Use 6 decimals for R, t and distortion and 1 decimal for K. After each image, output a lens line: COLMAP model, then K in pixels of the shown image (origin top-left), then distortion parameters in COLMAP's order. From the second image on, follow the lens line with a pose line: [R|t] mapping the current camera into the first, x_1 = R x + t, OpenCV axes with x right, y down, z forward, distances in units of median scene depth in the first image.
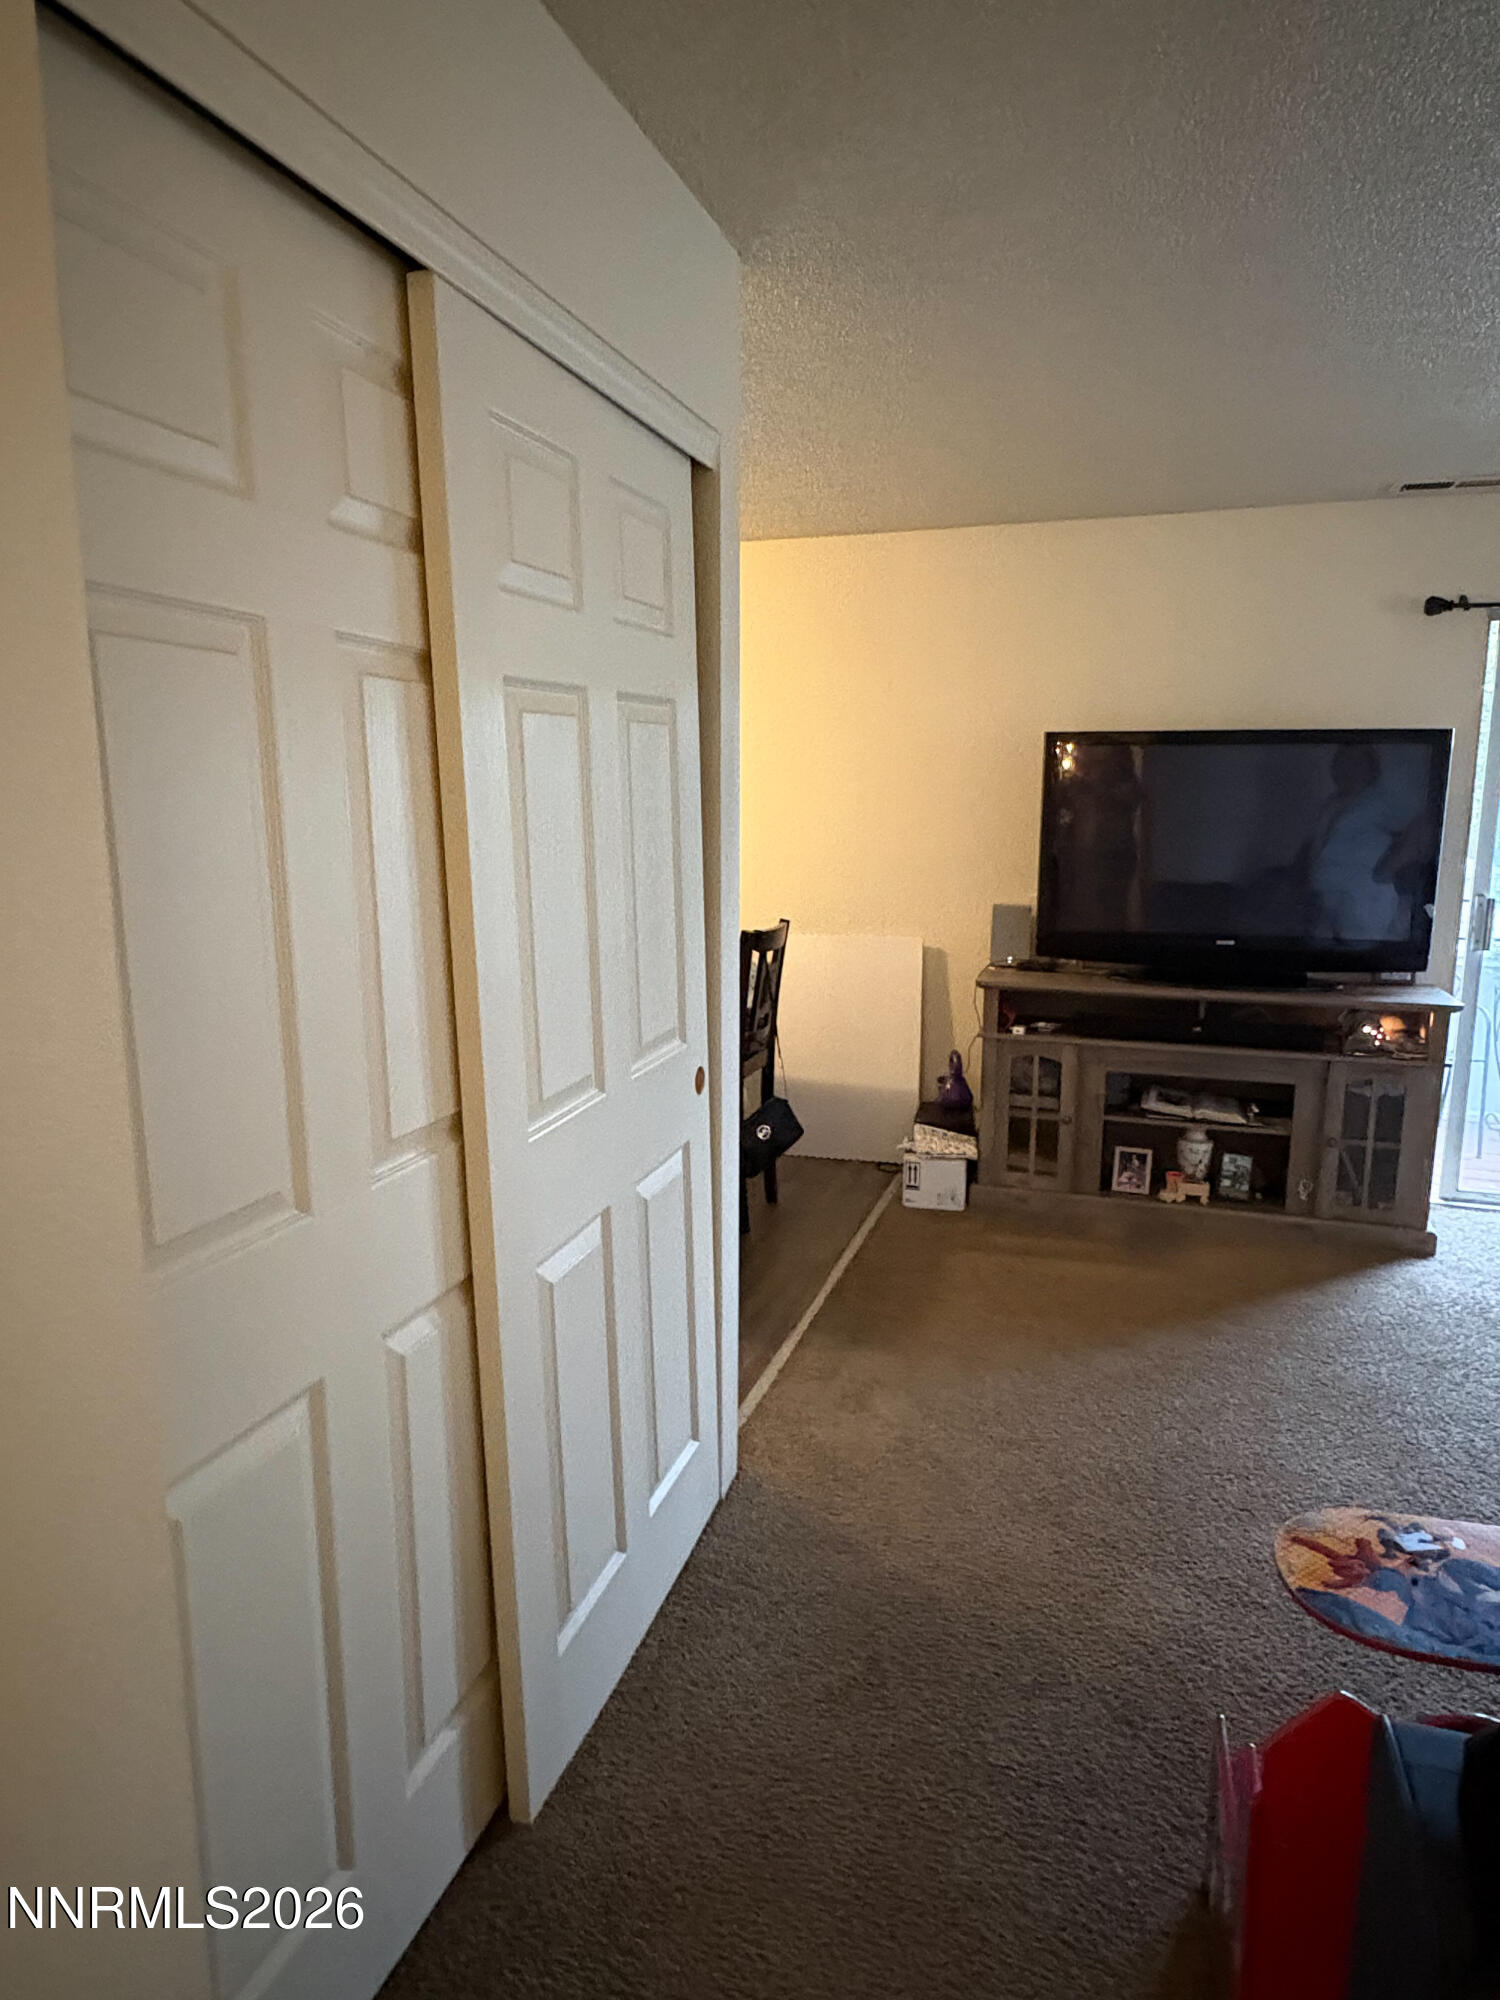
lens RADIAL K [[1225.6, 0, 758.9], [0, 1225.6, 998.2], [0, 0, 1]] dist [-0.000891, 0.000757]
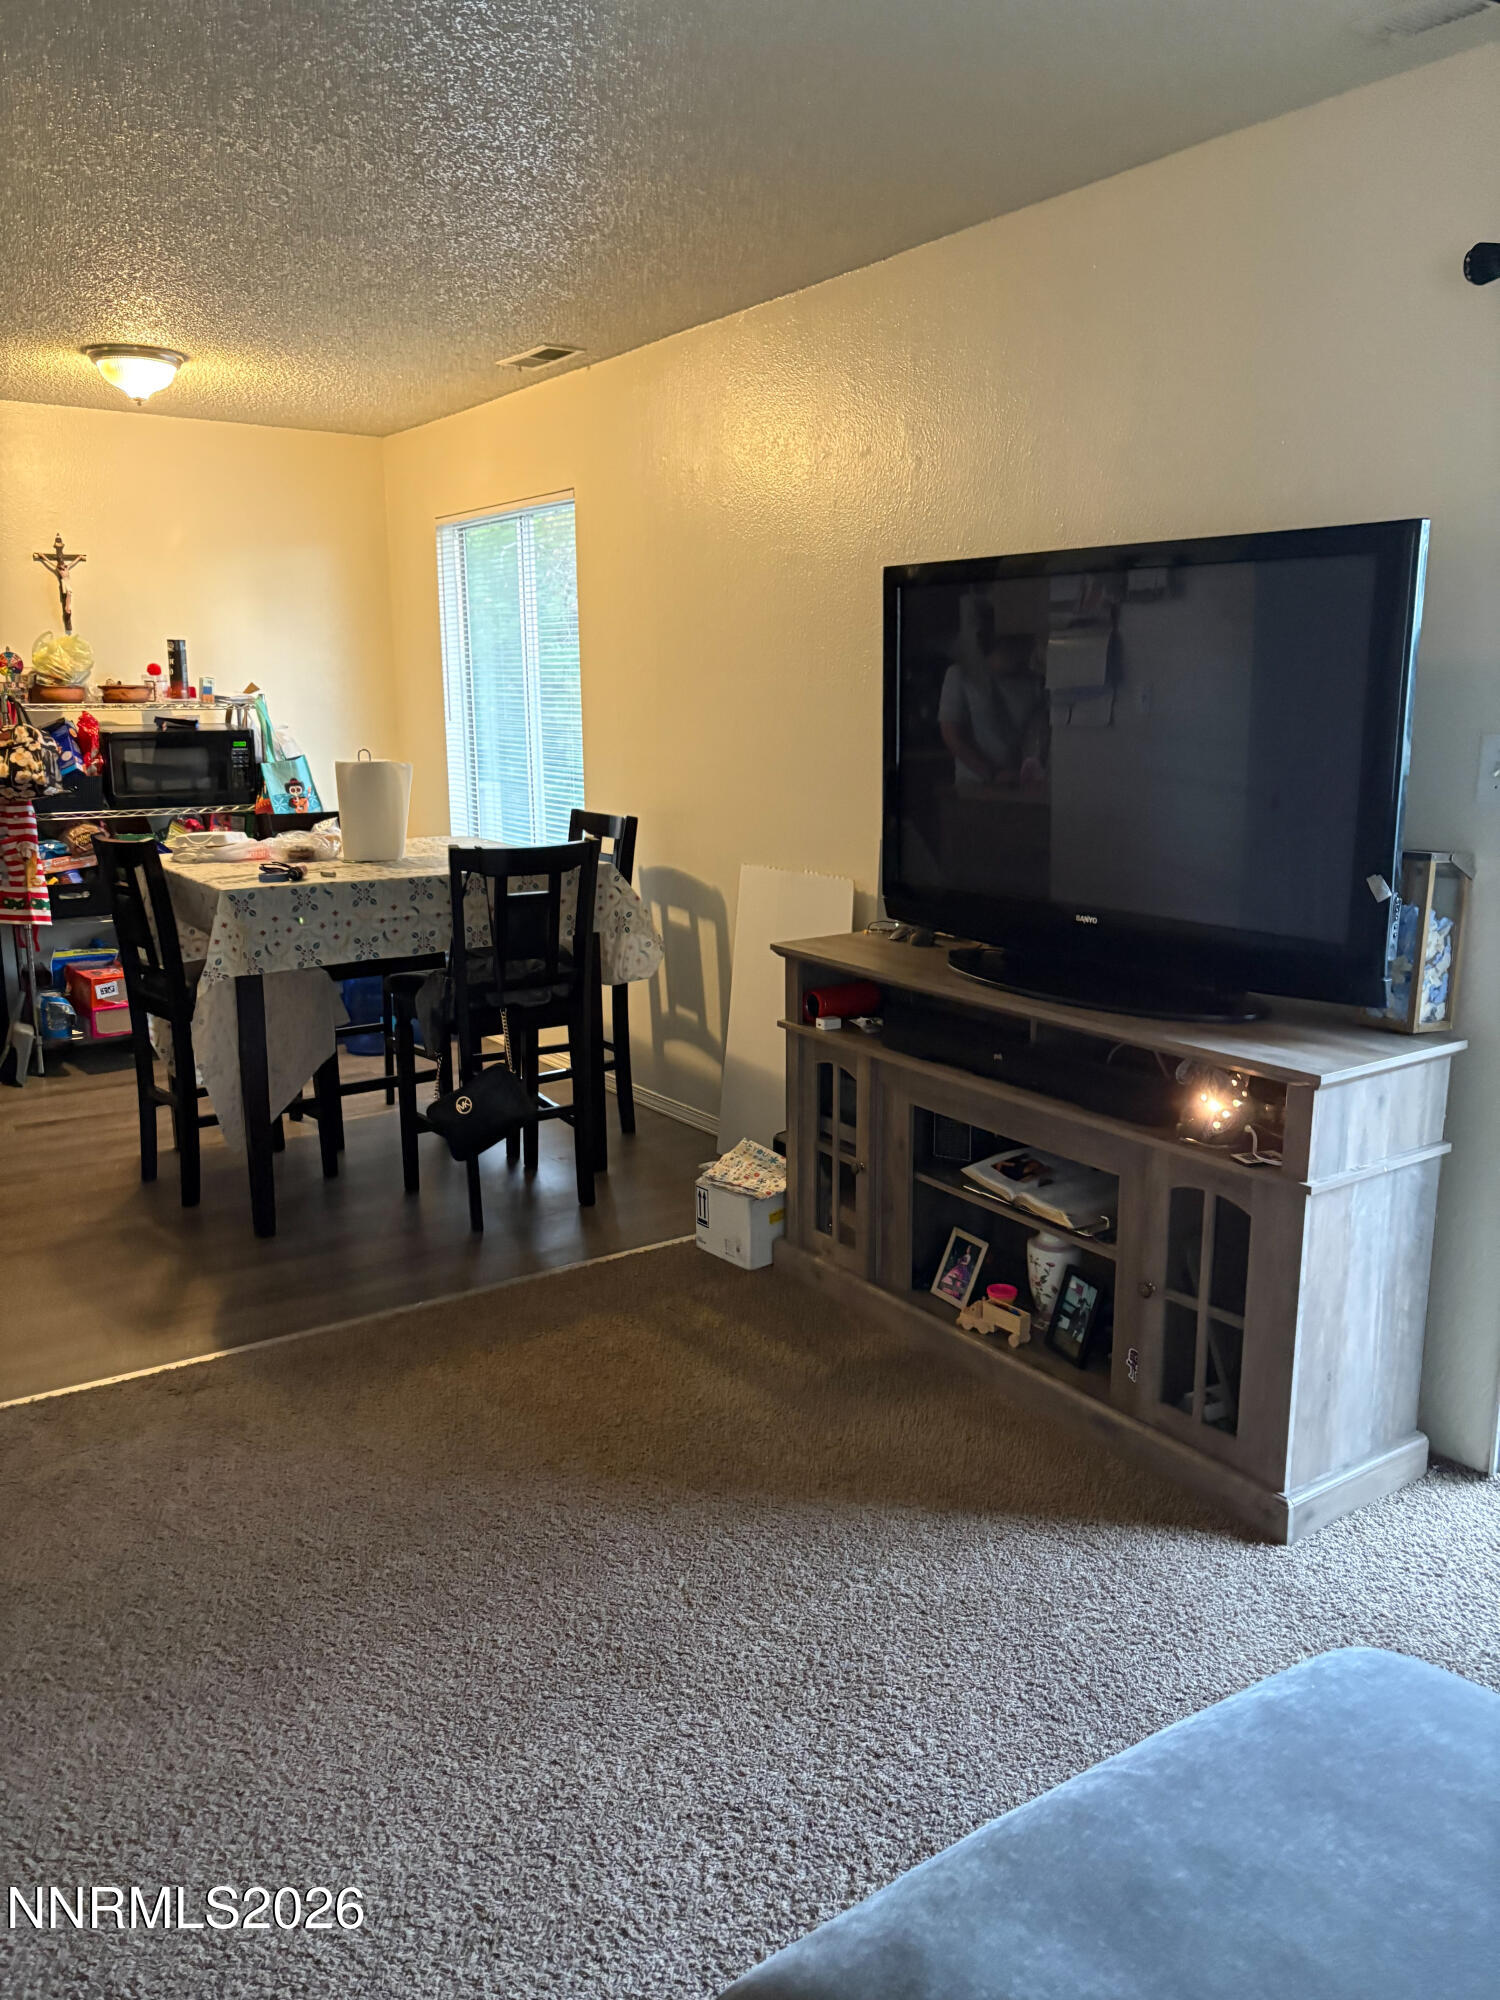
lens RADIAL K [[1502.6, 0, 742.8], [0, 1502.6, 1008.3], [0, 0, 1]] dist [0.011863, -0.001310]
pose [[0.783305, 0.125336, -0.608872, 0.685522], [-0.101141, 0.992108, 0.074110, -0.039154], [0.613355, 0.003531, 0.789799, 0.328046]]
